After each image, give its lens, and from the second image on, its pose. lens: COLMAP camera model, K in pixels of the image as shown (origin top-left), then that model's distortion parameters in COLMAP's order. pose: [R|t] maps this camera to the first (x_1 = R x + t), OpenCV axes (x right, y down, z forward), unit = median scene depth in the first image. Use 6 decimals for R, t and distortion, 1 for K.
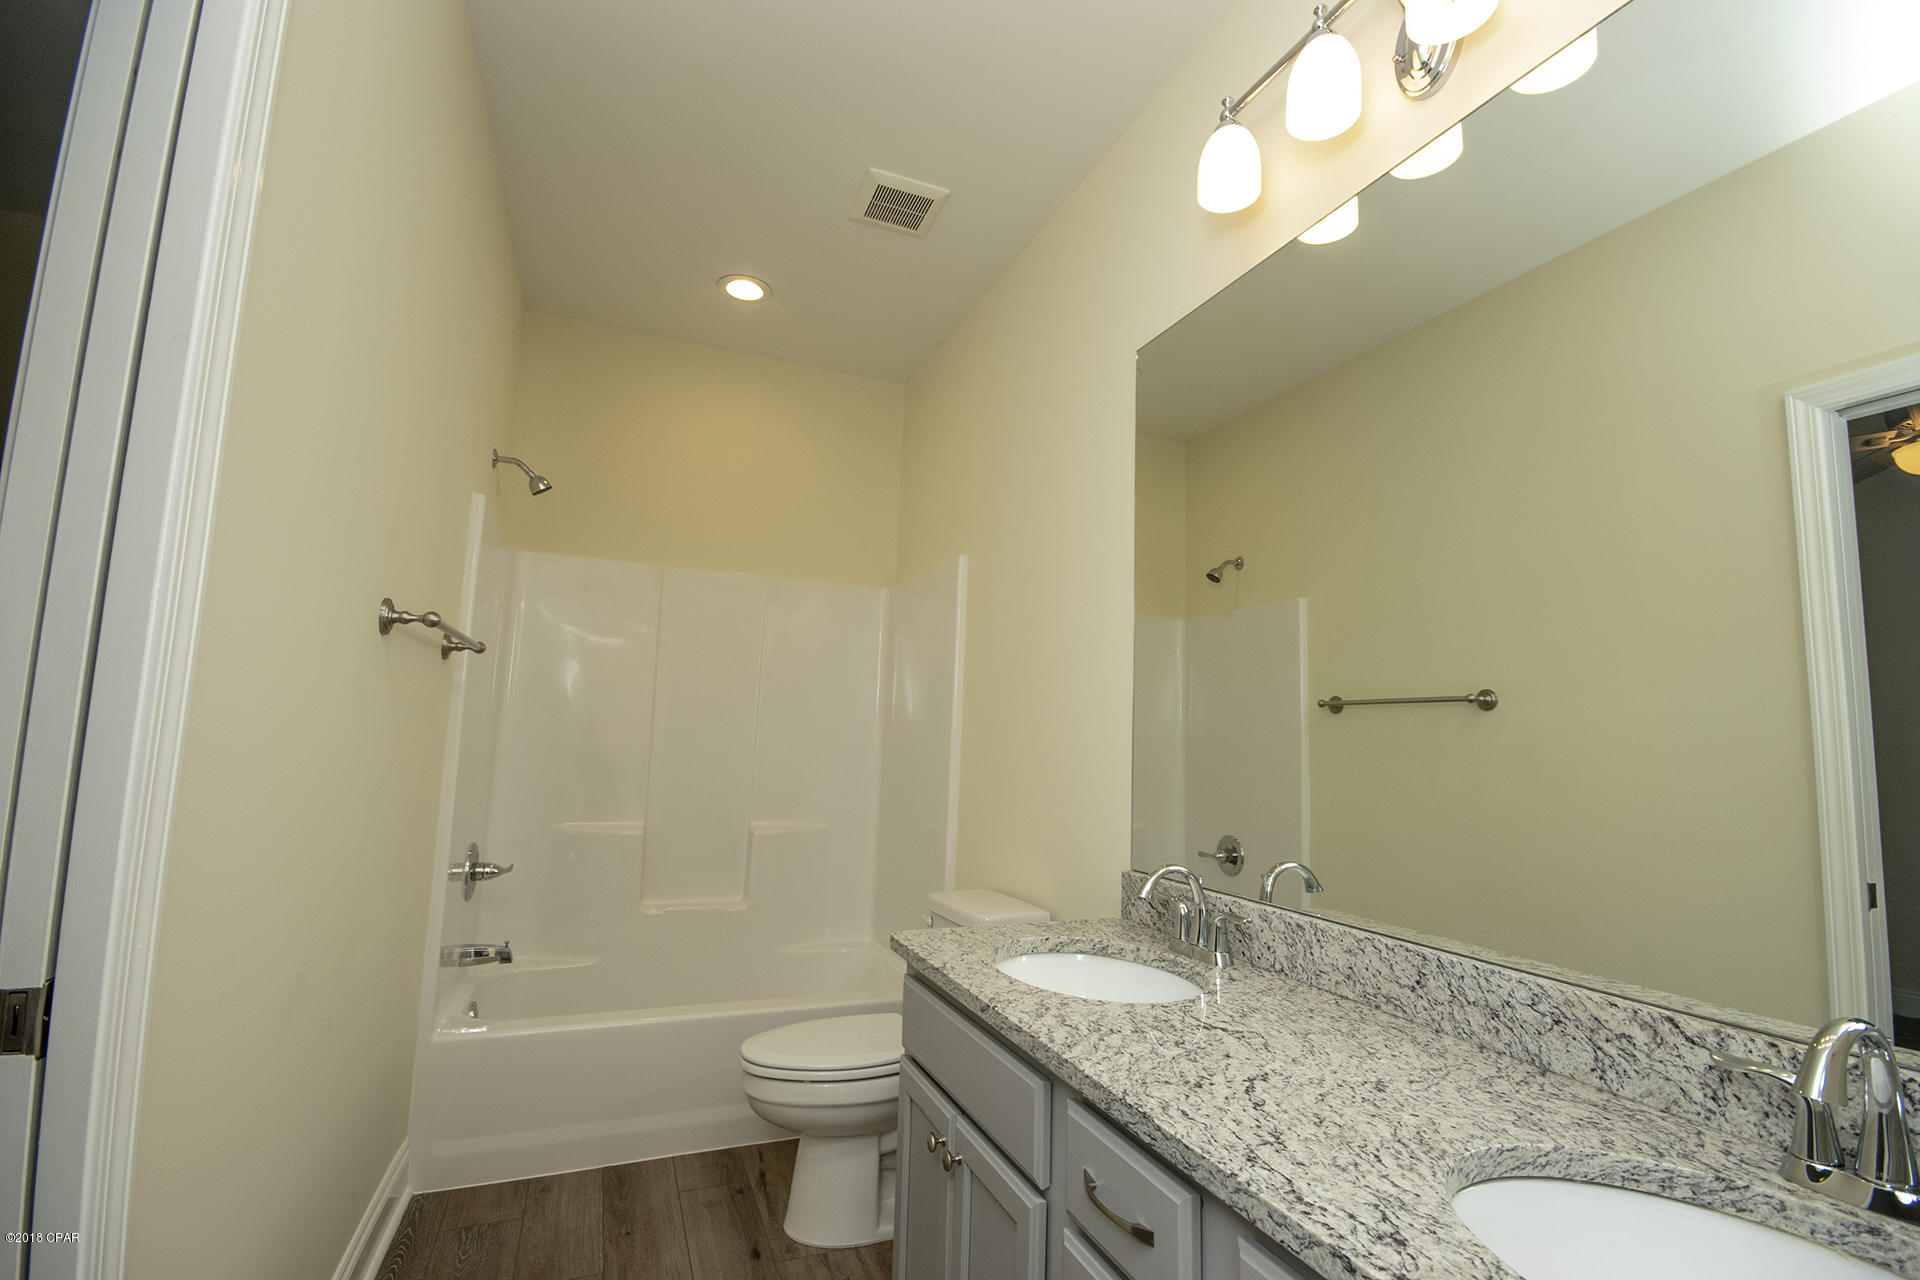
lens RADIAL K [[851.4, 0, 957.2], [0, 851.4, 643.2], [0, 0, 1]] dist [0.017278, -0.018079]
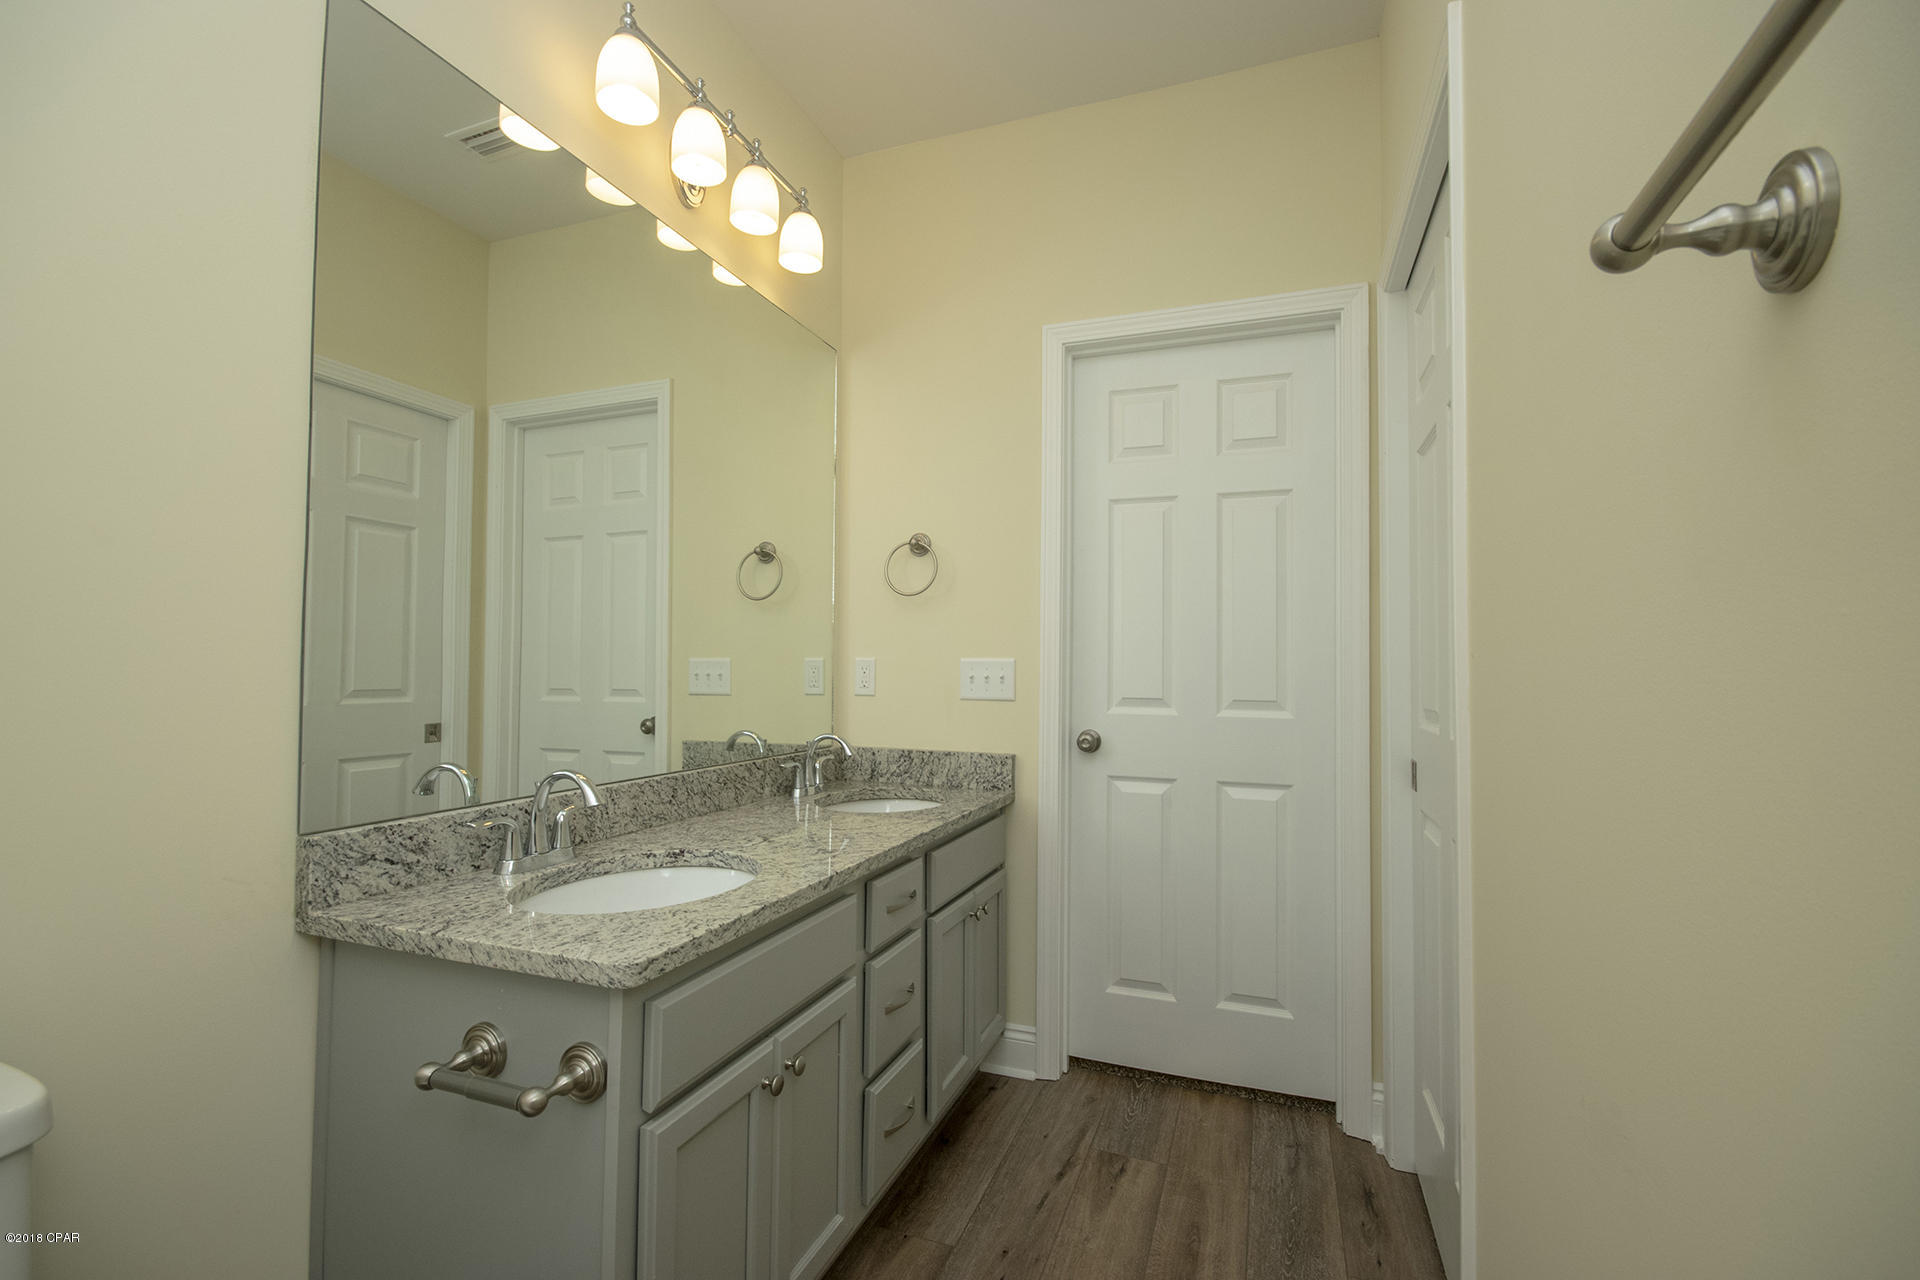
lens RADIAL K [[851.4, 0, 957.2], [0, 851.4, 643.2], [0, 0, 1]] dist [0.017278, -0.018079]
pose [[-0.730793, -0.020594, 0.682289, -0.847843], [-0.114156, 0.989155, -0.092415, 0.195458], [-0.672986, -0.145423, -0.725218, 1.726720]]
